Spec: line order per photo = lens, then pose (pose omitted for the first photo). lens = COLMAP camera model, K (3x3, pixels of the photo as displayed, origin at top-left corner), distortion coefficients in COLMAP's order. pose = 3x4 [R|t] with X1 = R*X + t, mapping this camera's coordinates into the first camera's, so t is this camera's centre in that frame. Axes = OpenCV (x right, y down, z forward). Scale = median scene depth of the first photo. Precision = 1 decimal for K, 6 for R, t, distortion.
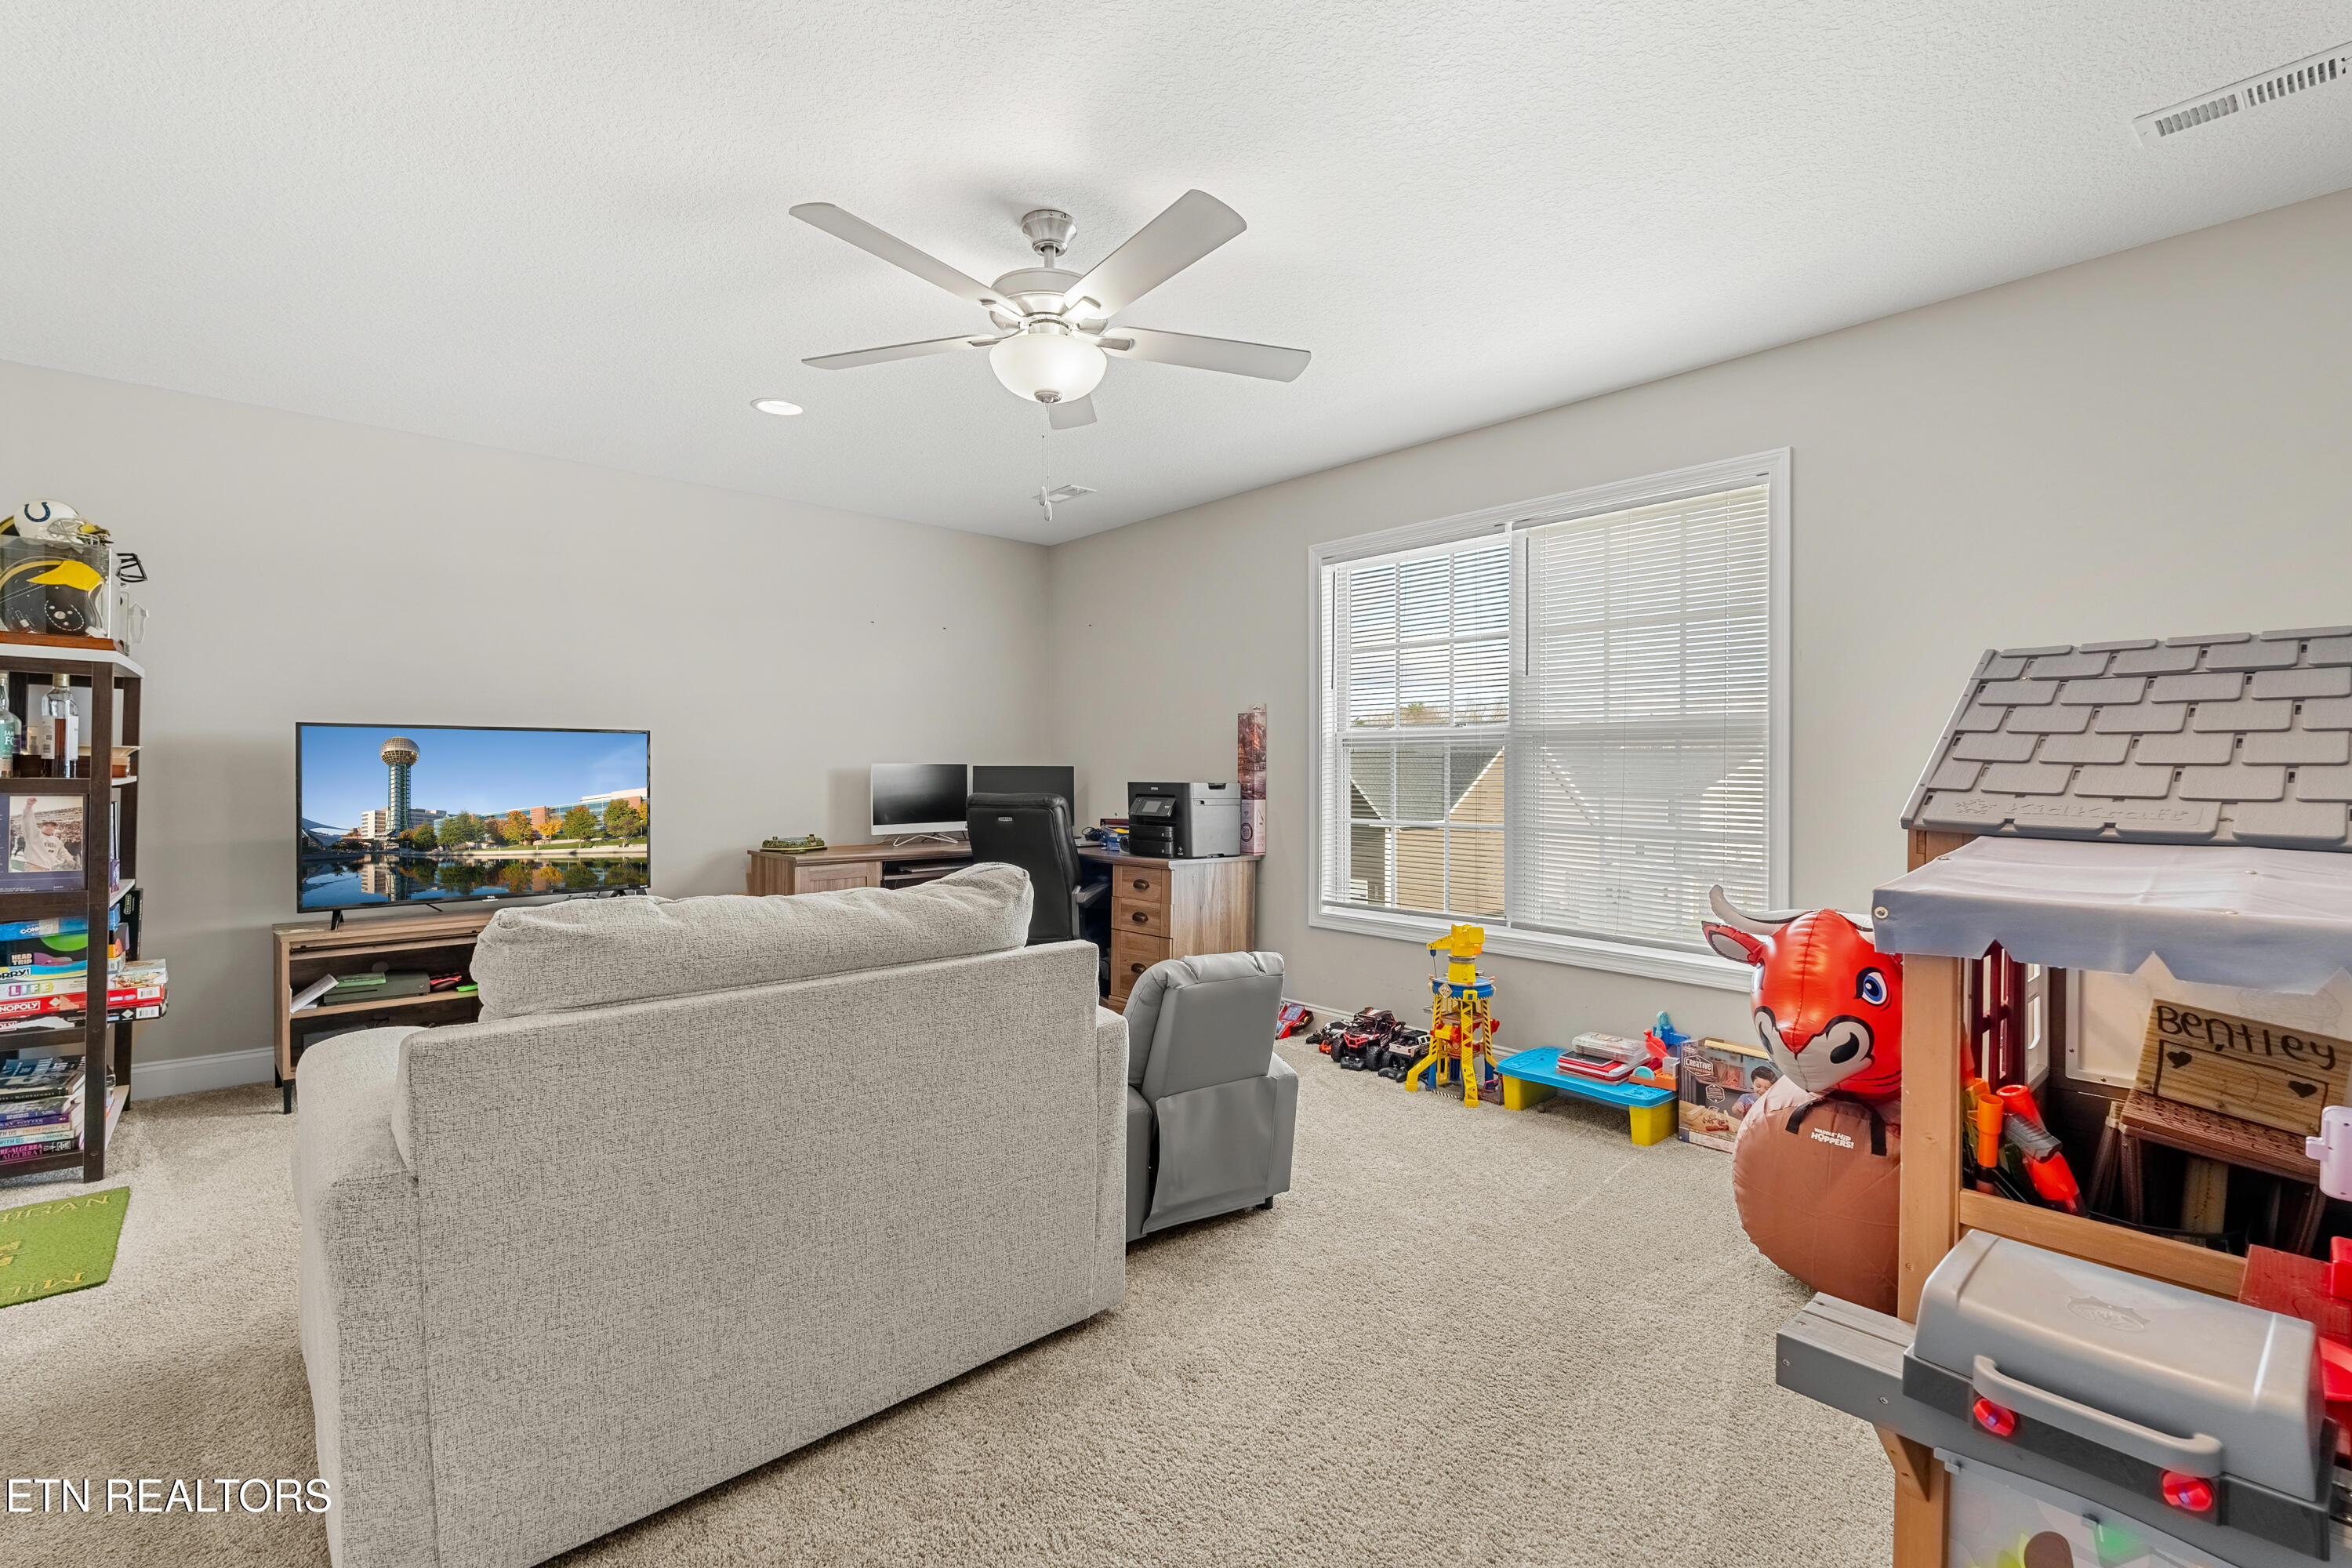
lens RADIAL K [[1037.6, 0, 1169.2], [0, 1037.6, 790.0], [0, 0, 1]] dist [-0.002394, 0.000174]
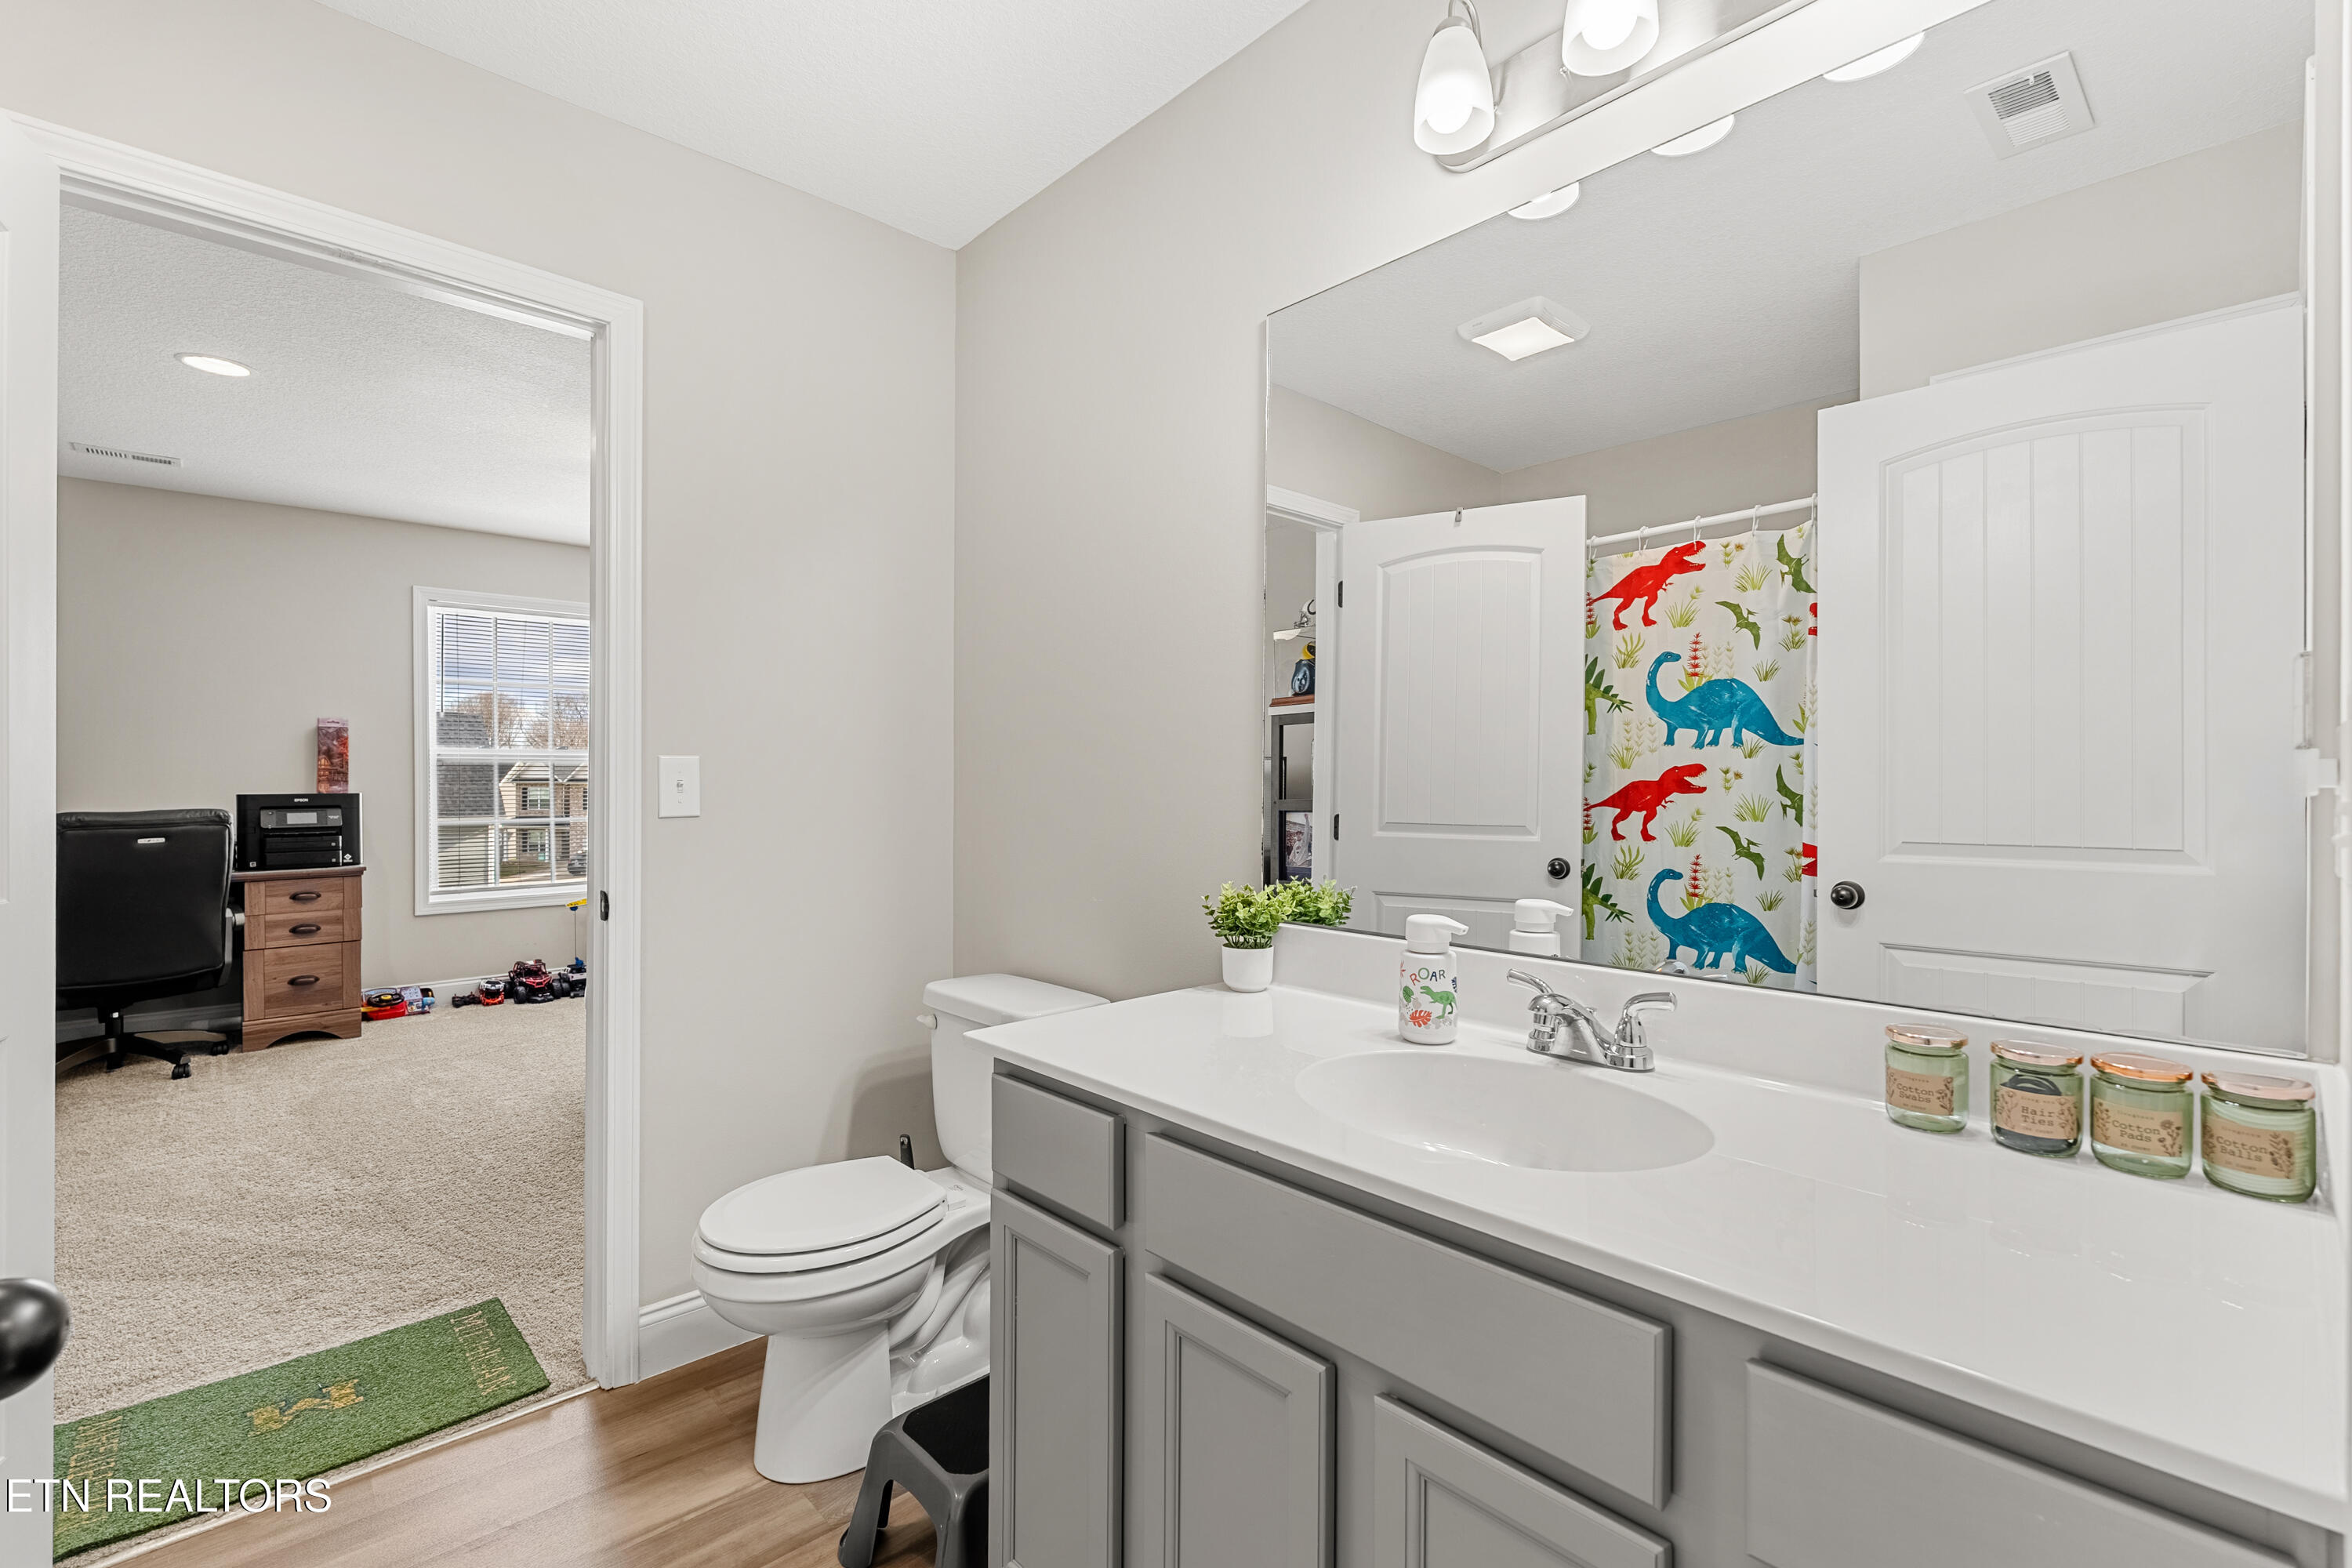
lens RADIAL K [[1068.2, 0, 1201.6], [0, 1068.2, 794.7], [0, 0, 1]] dist [-0.002490, -0.000070]
pose [[-0.007906, -0.021377, 0.999740, -1.122674], [0.023868, 0.999483, 0.021561, -0.008653], [-0.999684, 0.024033, -0.007391, 0.150234]]
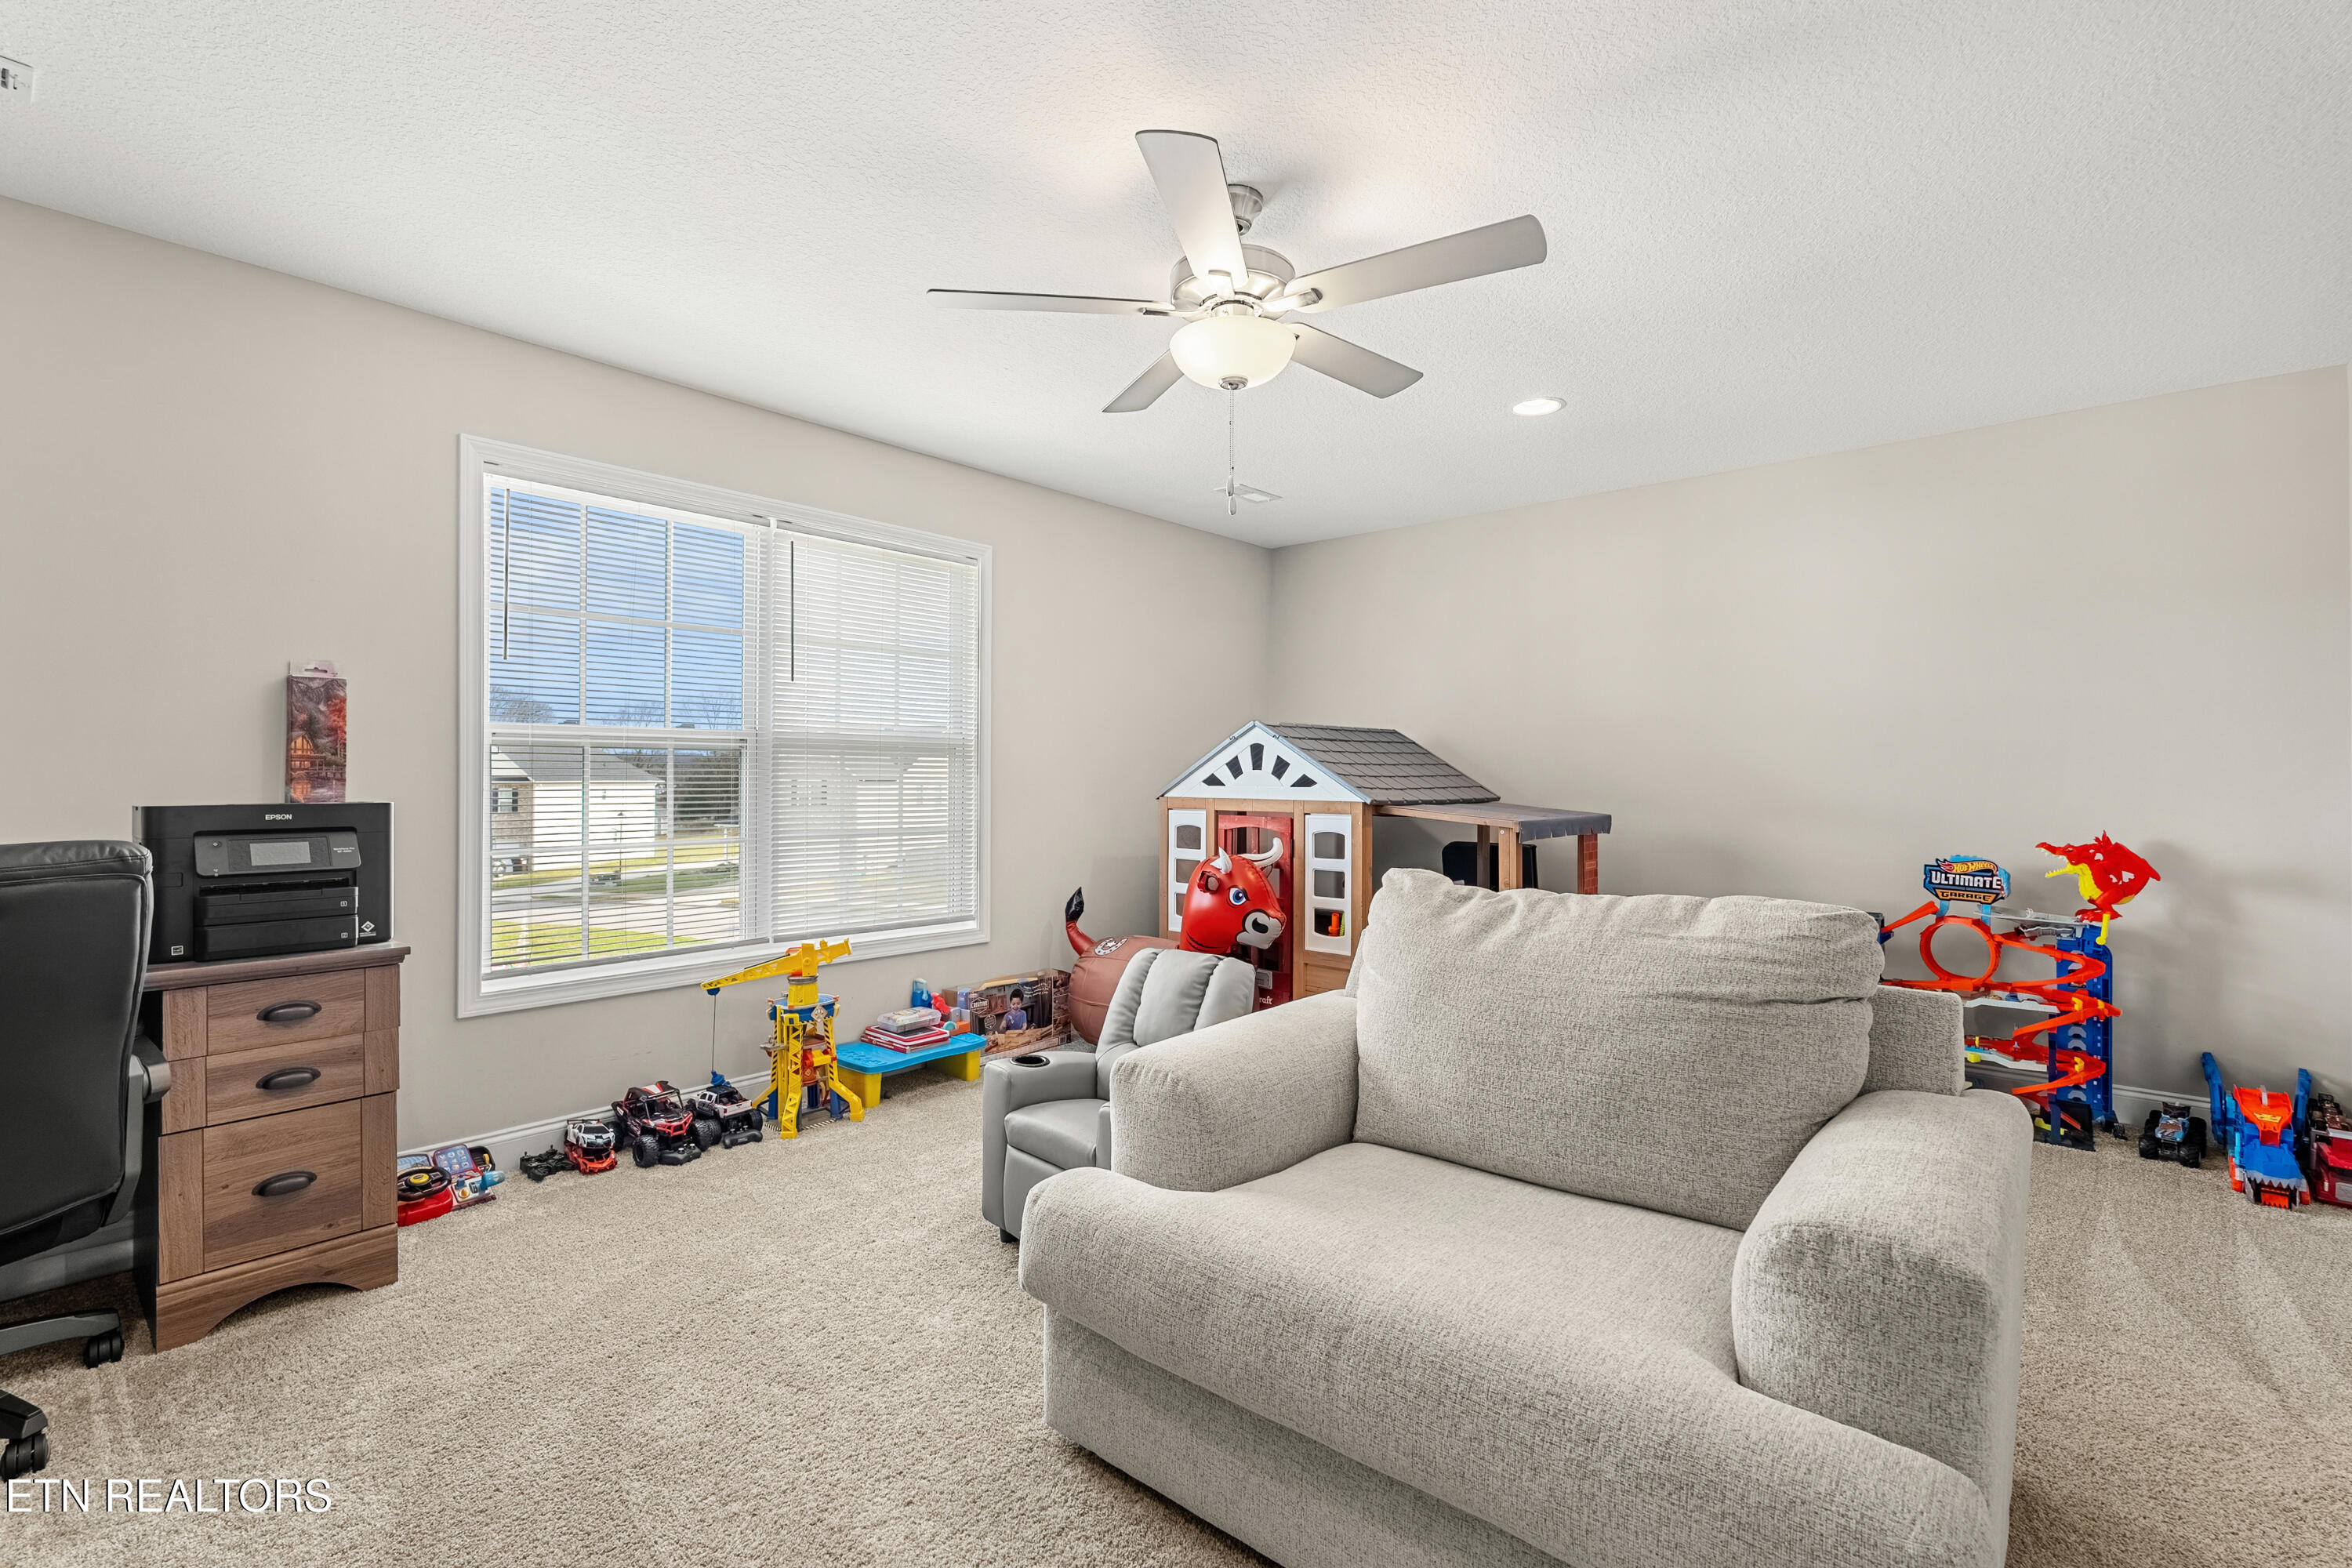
lens RADIAL K [[1037.6, 0, 1169.2], [0, 1037.6, 790.0], [0, 0, 1]] dist [-0.002394, 0.000174]
pose [[-0.116093, -0.014821, 0.993128, -0.597718], [0.019758, 0.999656, 0.017228, -0.015559], [-0.993042, 0.021622, -0.115760, 0.677253]]
